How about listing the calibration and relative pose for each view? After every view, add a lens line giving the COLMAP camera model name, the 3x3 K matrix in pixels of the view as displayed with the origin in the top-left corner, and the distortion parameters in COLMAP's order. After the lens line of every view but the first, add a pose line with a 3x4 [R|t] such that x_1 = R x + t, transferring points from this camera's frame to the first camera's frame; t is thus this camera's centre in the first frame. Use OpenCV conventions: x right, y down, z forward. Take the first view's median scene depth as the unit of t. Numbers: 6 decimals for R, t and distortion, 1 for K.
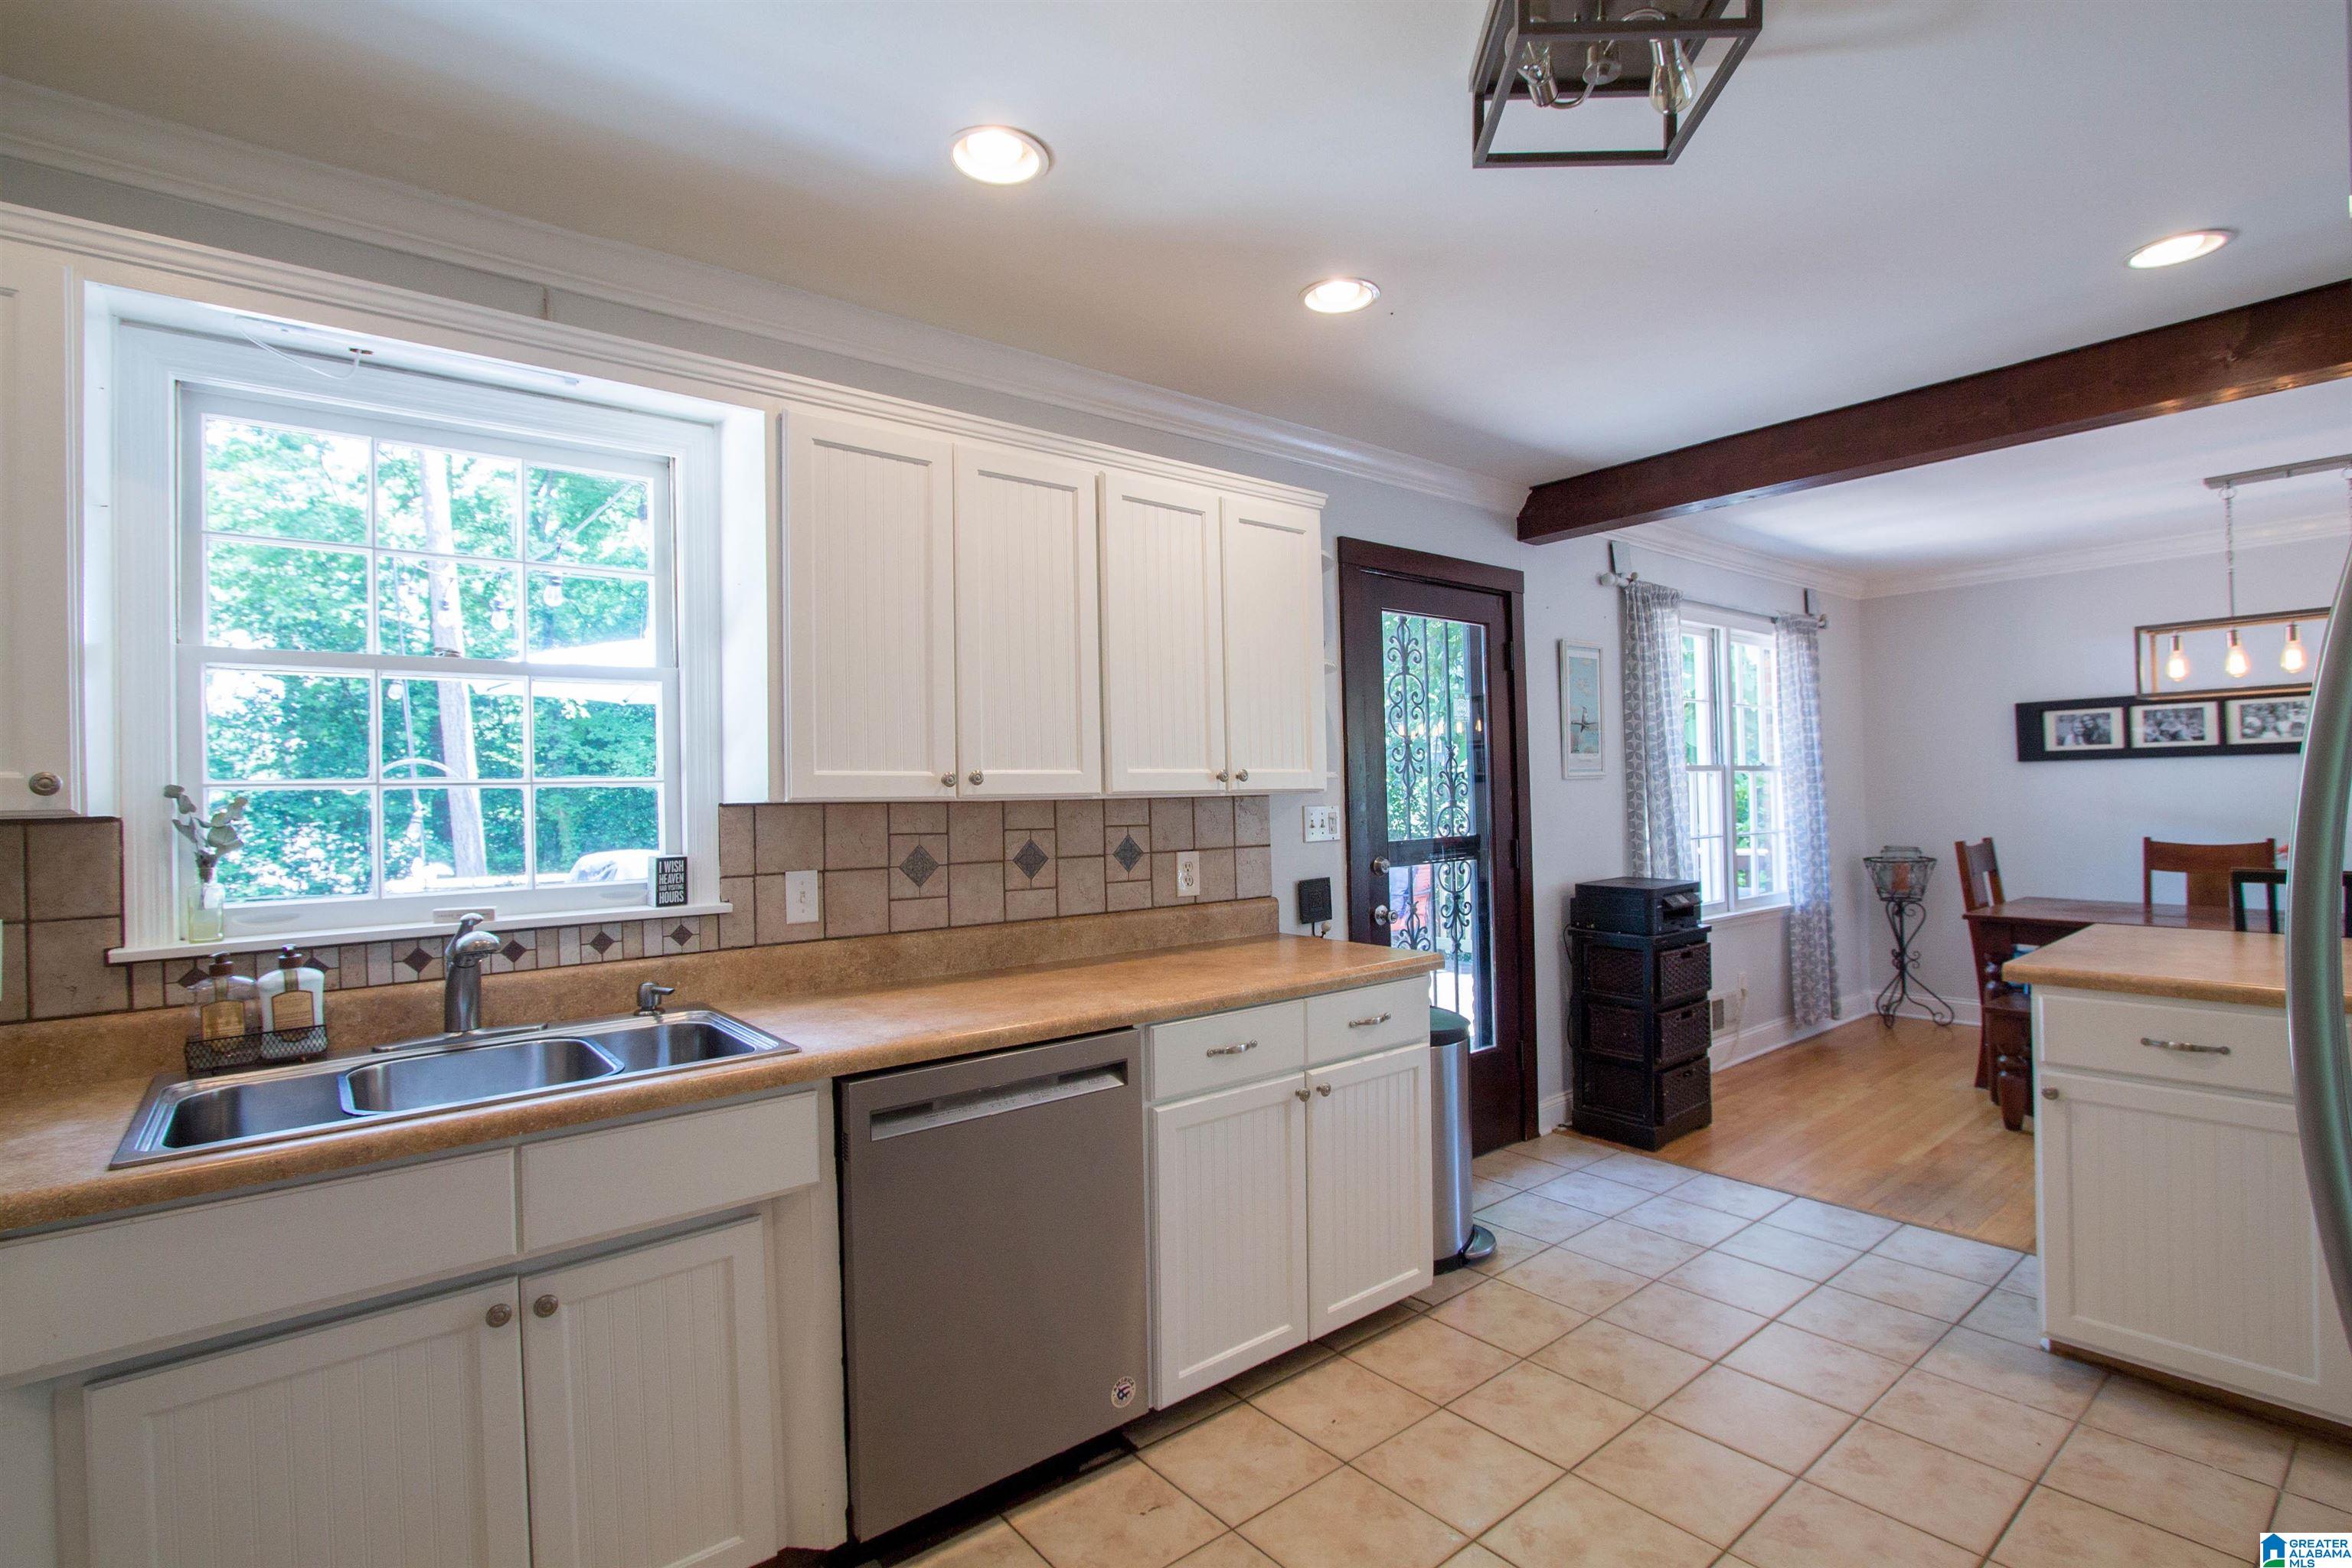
lens RADIAL K [[1104.5, 0, 1187.3], [0, 1104.5, 777.9], [0, 0, 1]] dist [-0.025087, 0.004300]
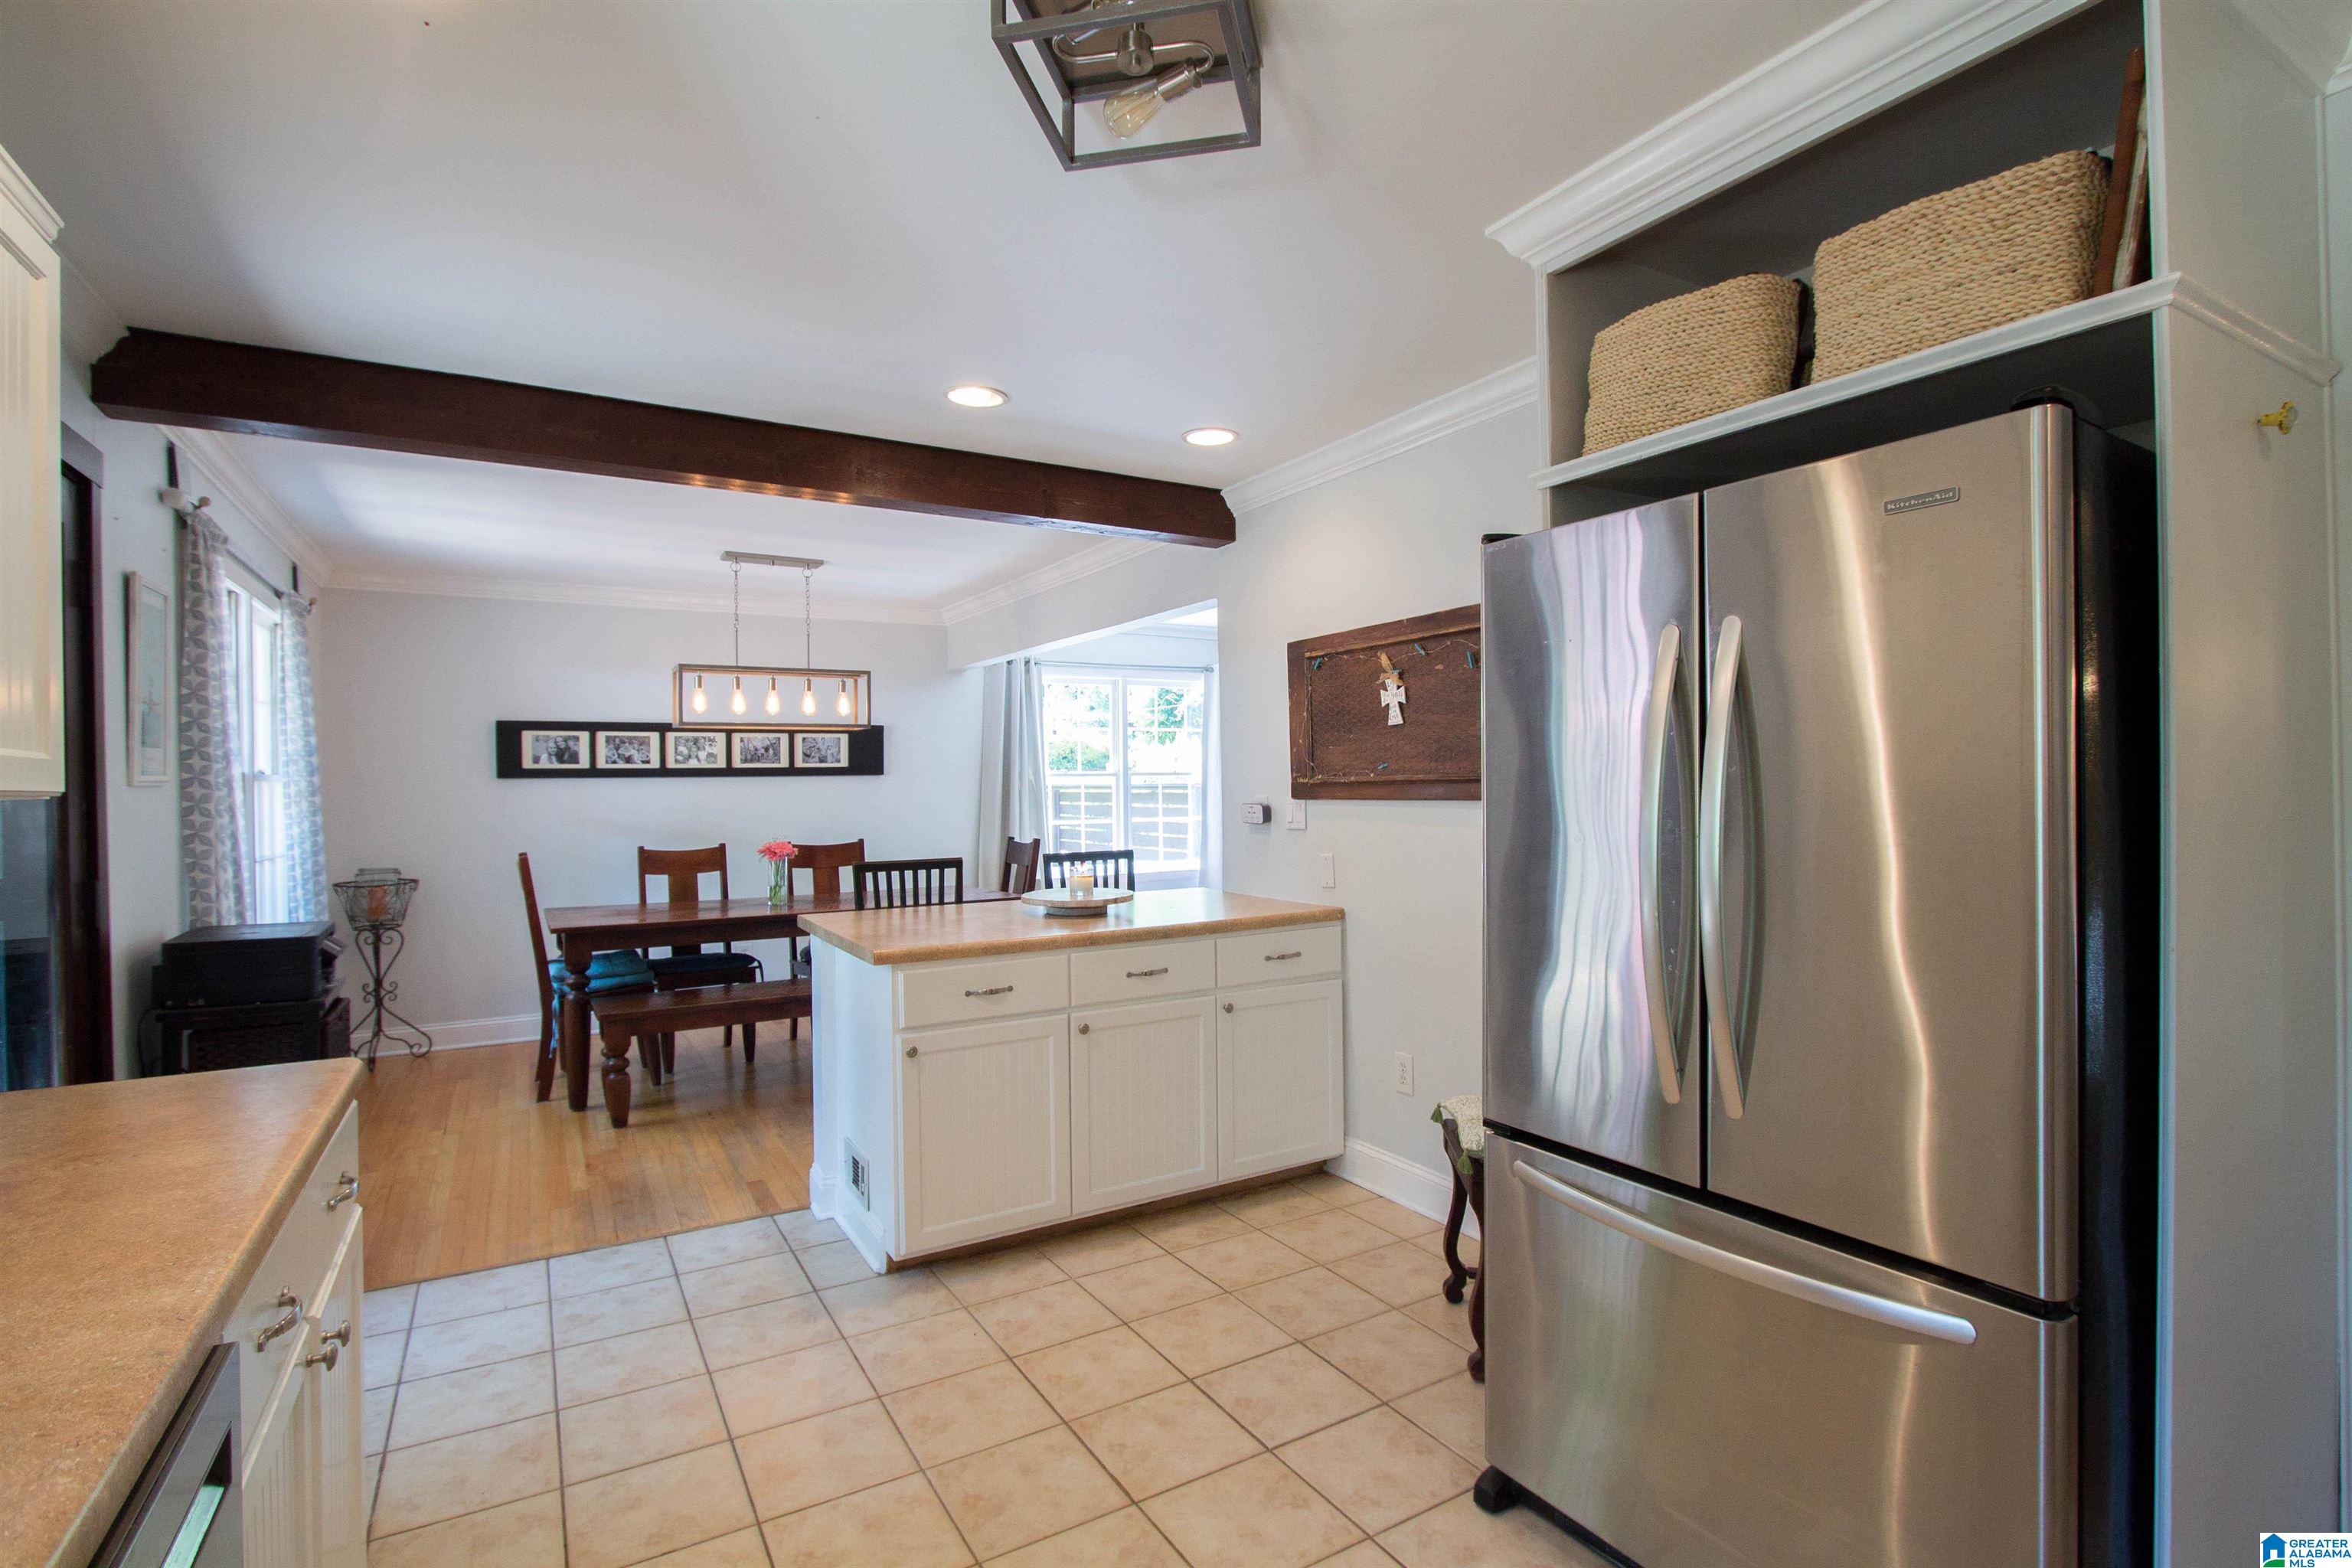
lens RADIAL K [[1104.5, 0, 1184.0], [0, 1104.5, 784.9], [0, 0, 1]] dist [-0.025087, 0.004300]
pose [[0.139929, 0.019179, 0.989976, -0.215206], [-0.005882, 0.999811, -0.018538, 0.008973], [-0.990144, -0.003229, 0.140016, 0.306543]]
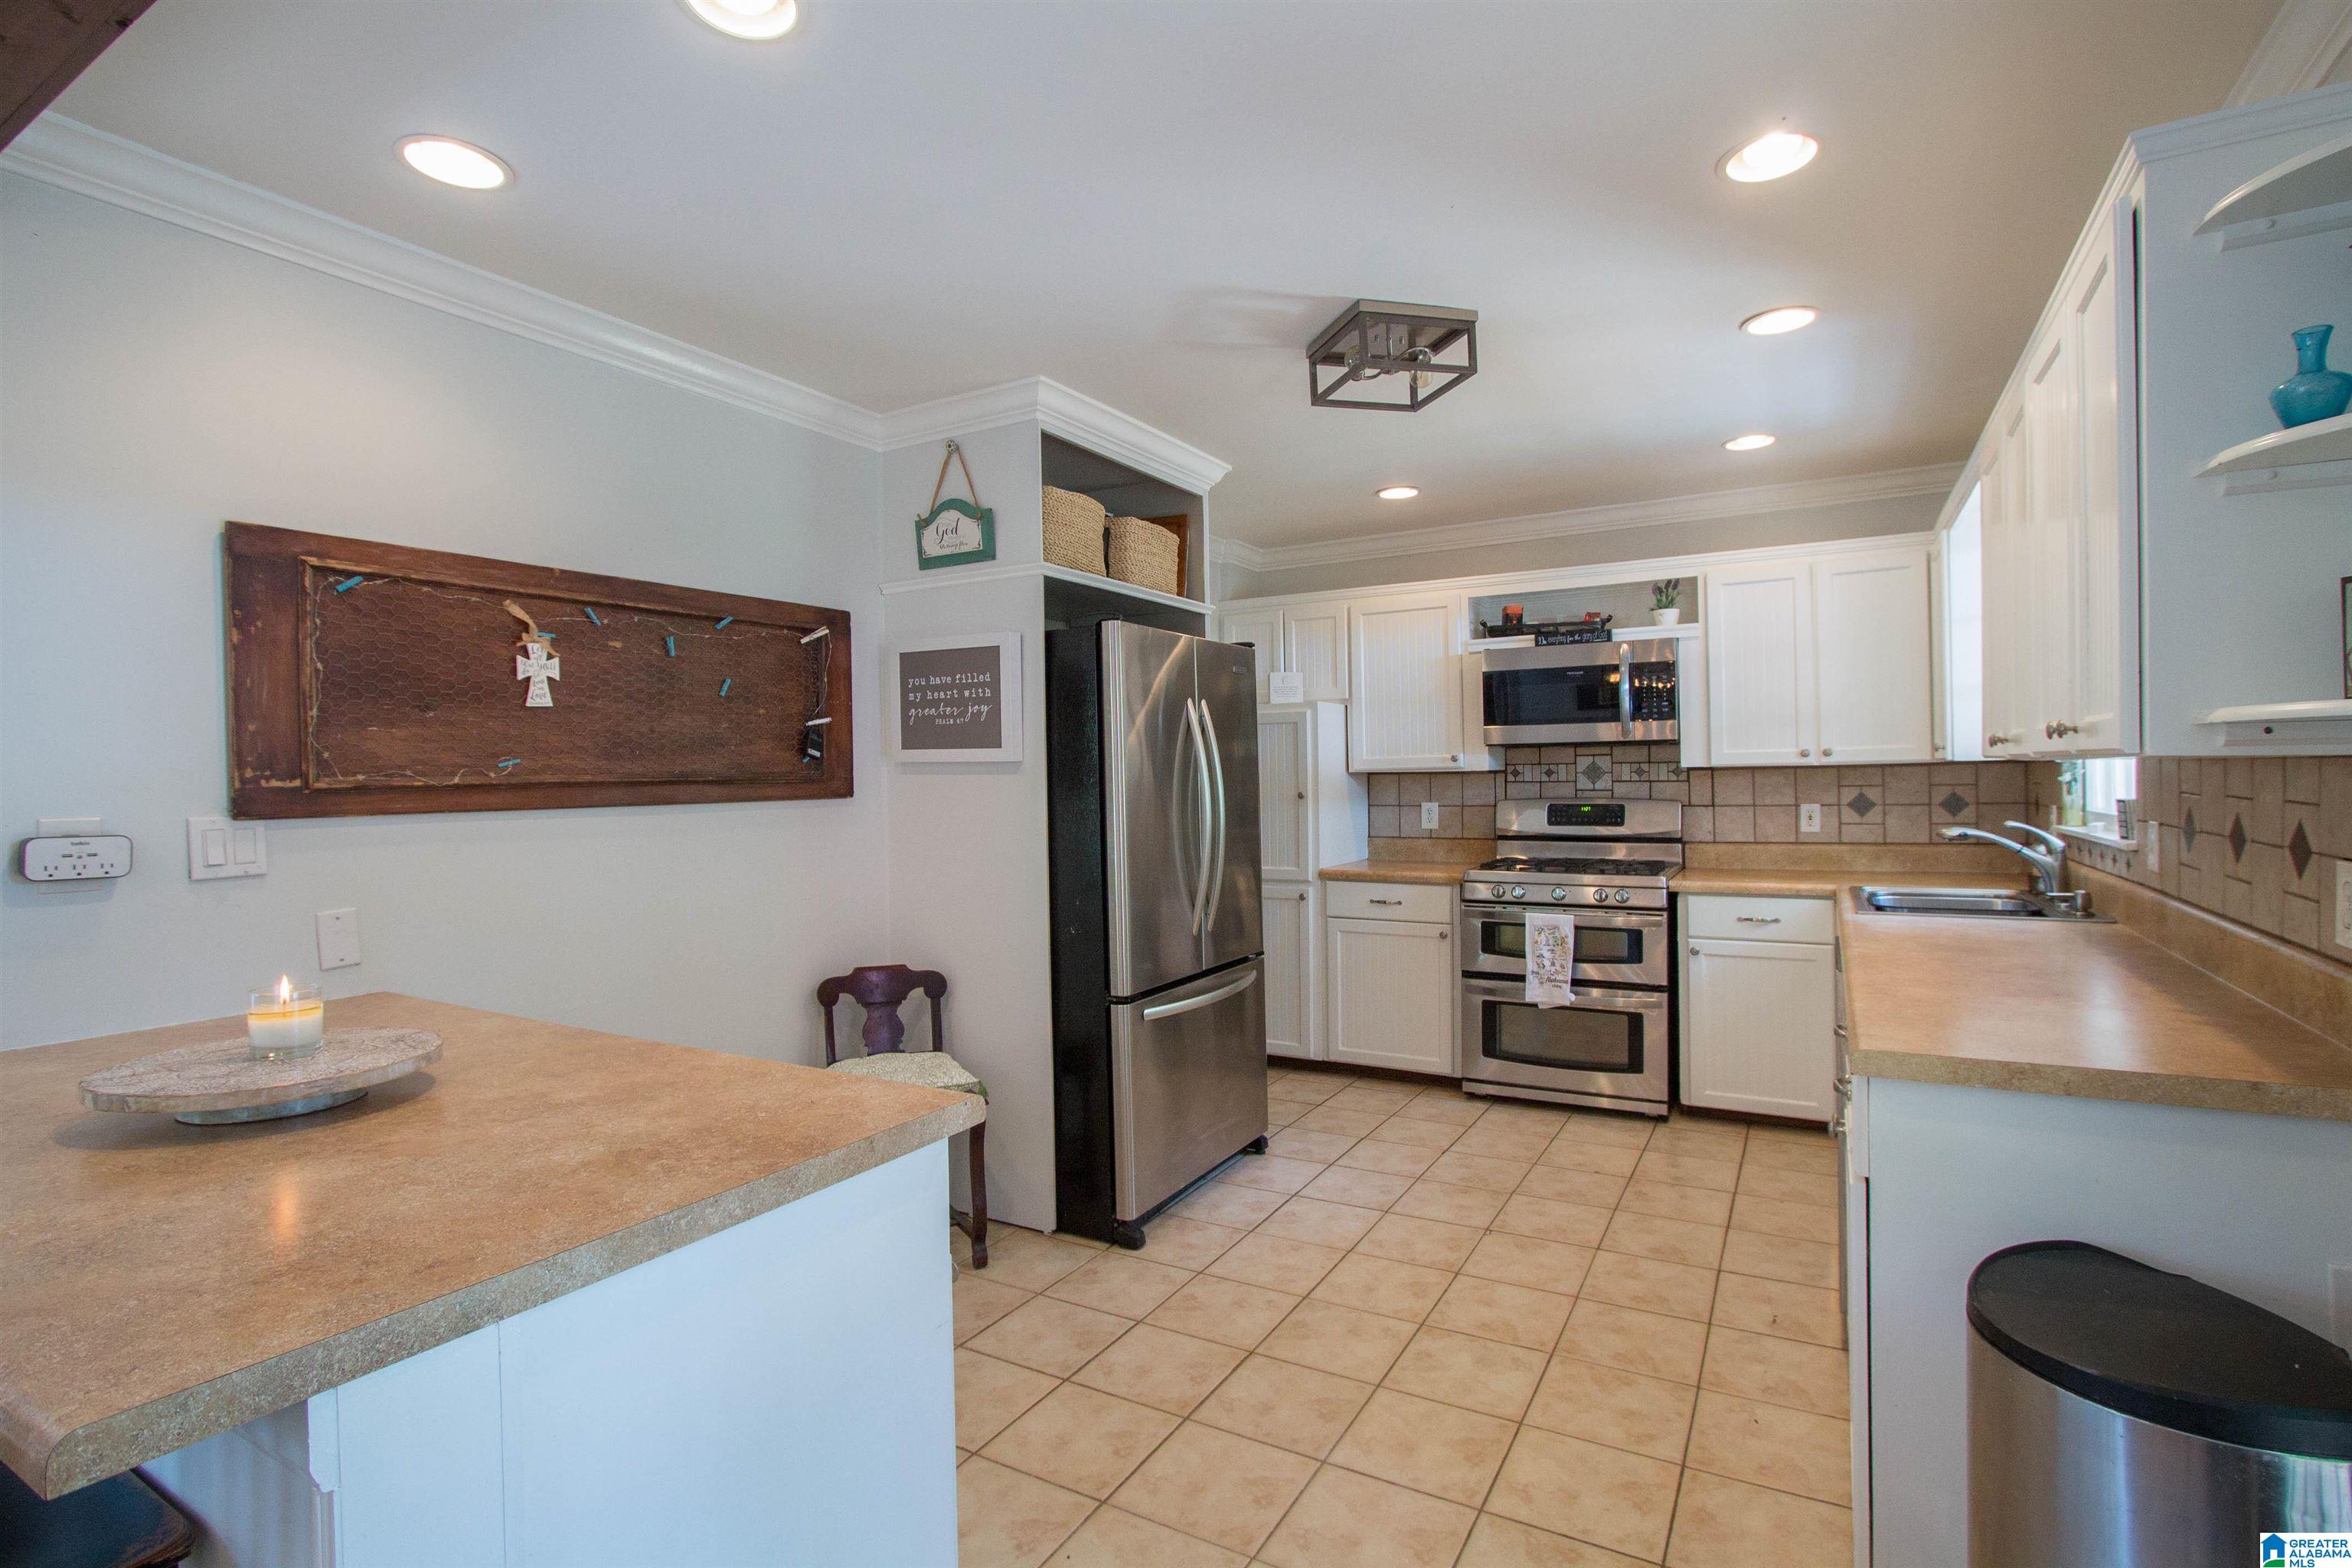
lens RADIAL K [[1104.5, 0, 1180.3], [0, 1104.5, 779.0], [0, 0, 1]] dist [-0.025087, 0.004300]
pose [[-0.936550, 0.033138, -0.348963, 0.526843], [0.033929, 0.999417, 0.003849, -0.003425], [0.348887, -0.008235, -0.937128, 0.971288]]
